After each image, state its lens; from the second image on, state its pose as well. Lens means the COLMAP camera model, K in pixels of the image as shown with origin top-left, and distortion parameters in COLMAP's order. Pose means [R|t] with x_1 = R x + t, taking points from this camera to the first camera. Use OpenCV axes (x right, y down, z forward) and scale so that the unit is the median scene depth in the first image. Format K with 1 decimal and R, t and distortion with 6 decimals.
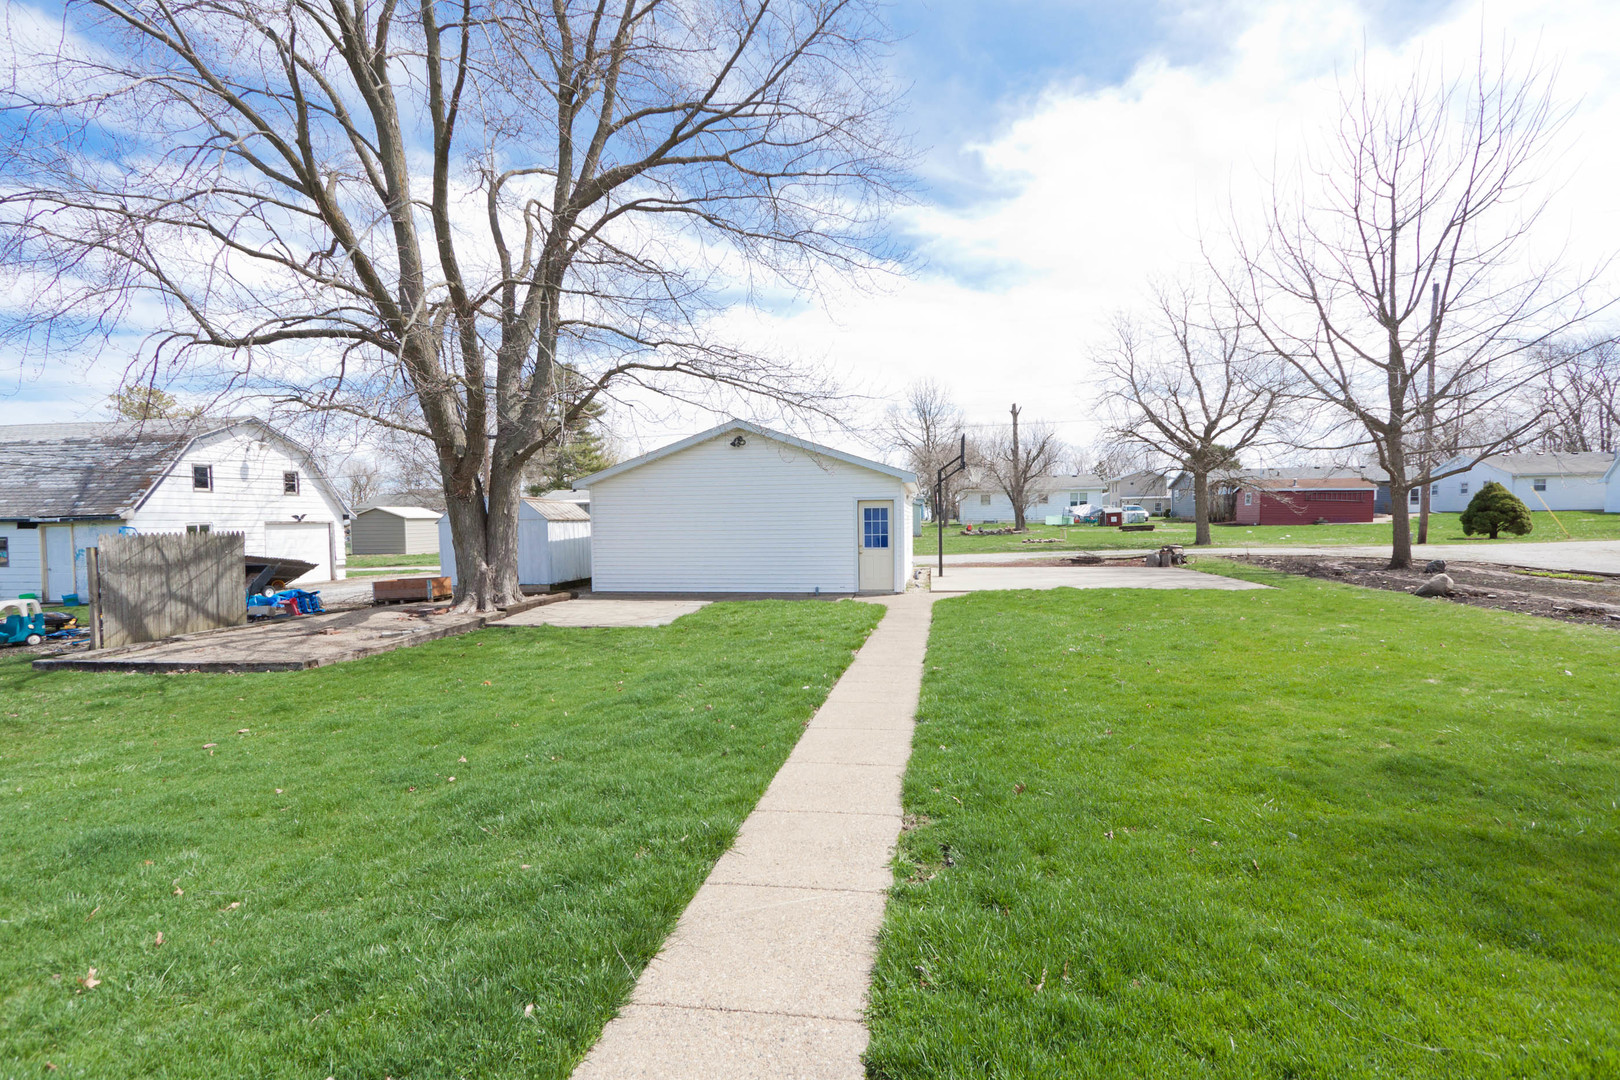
lens RADIAL K [[749.8, 0, 808.9], [0, 749.8, 544.2], [0, 0, 1]] dist [0.003405, -0.002627]
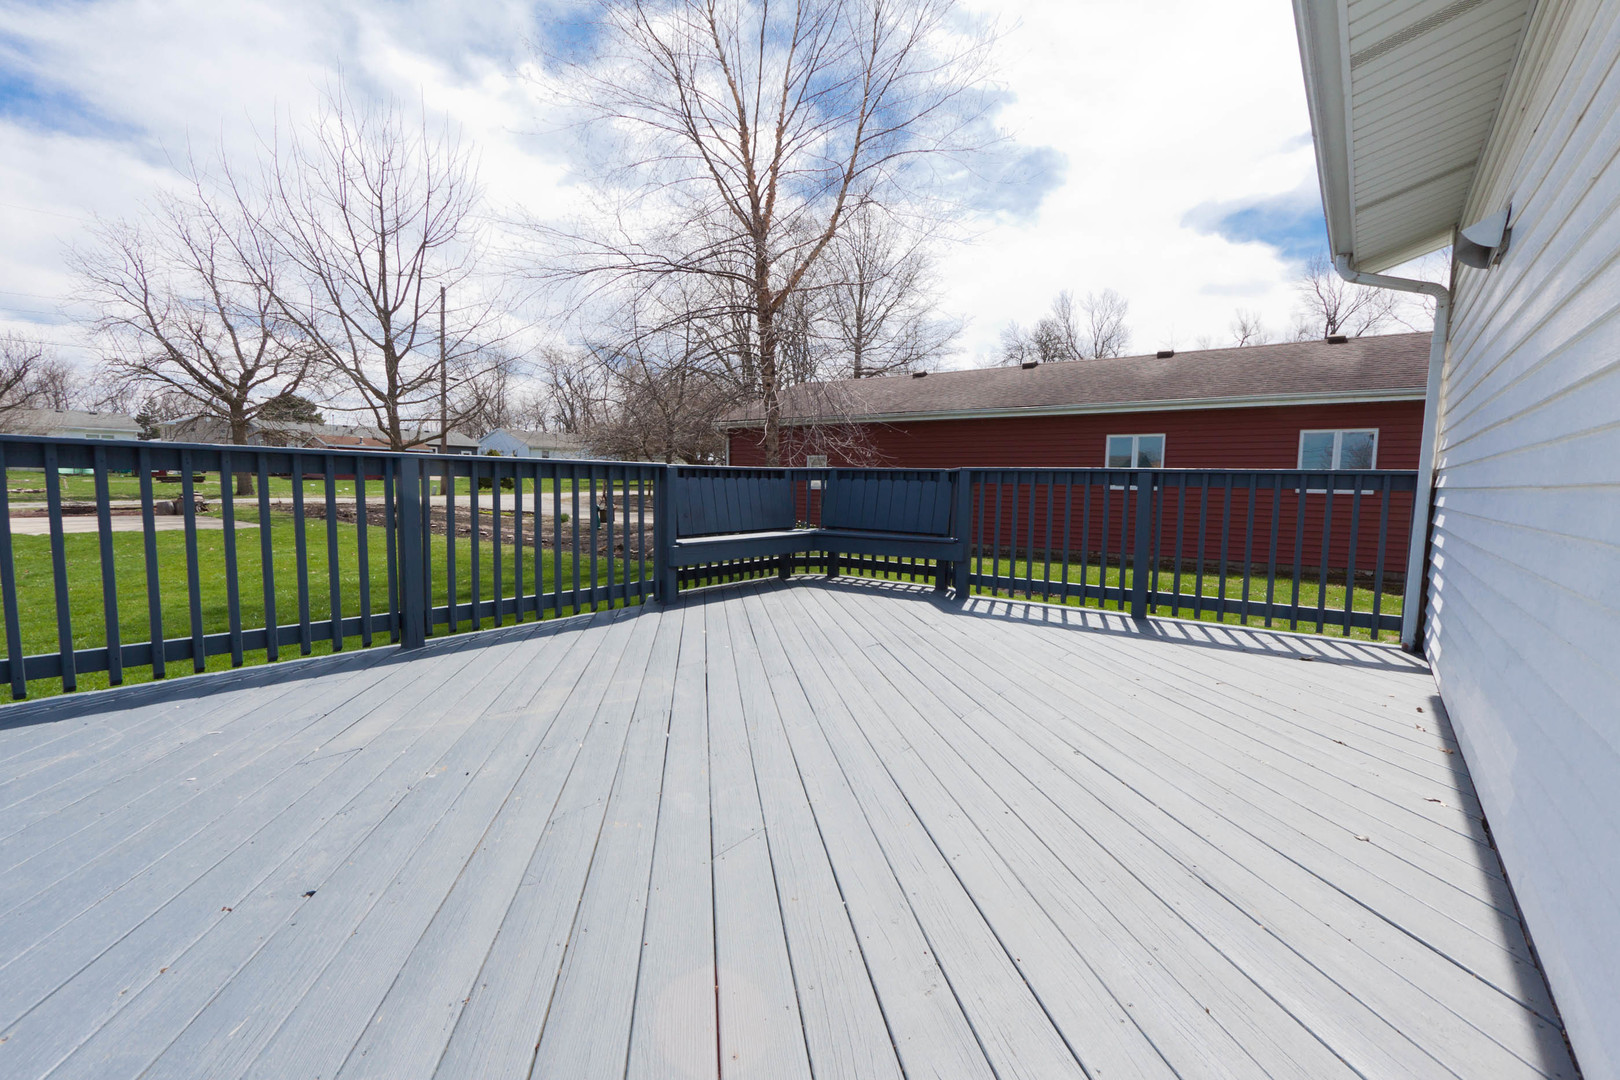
lens RADIAL K [[749.8, 0, 811.5], [0, 749.8, 546.7], [0, 0, 1]] dist [0.003405, -0.002627]
pose [[0.464374, -0.053197, 0.884040, -0.003187], [0.000143, 0.998199, 0.059992, 0.008304], [-0.885639, -0.027732, 0.463545, -0.118093]]
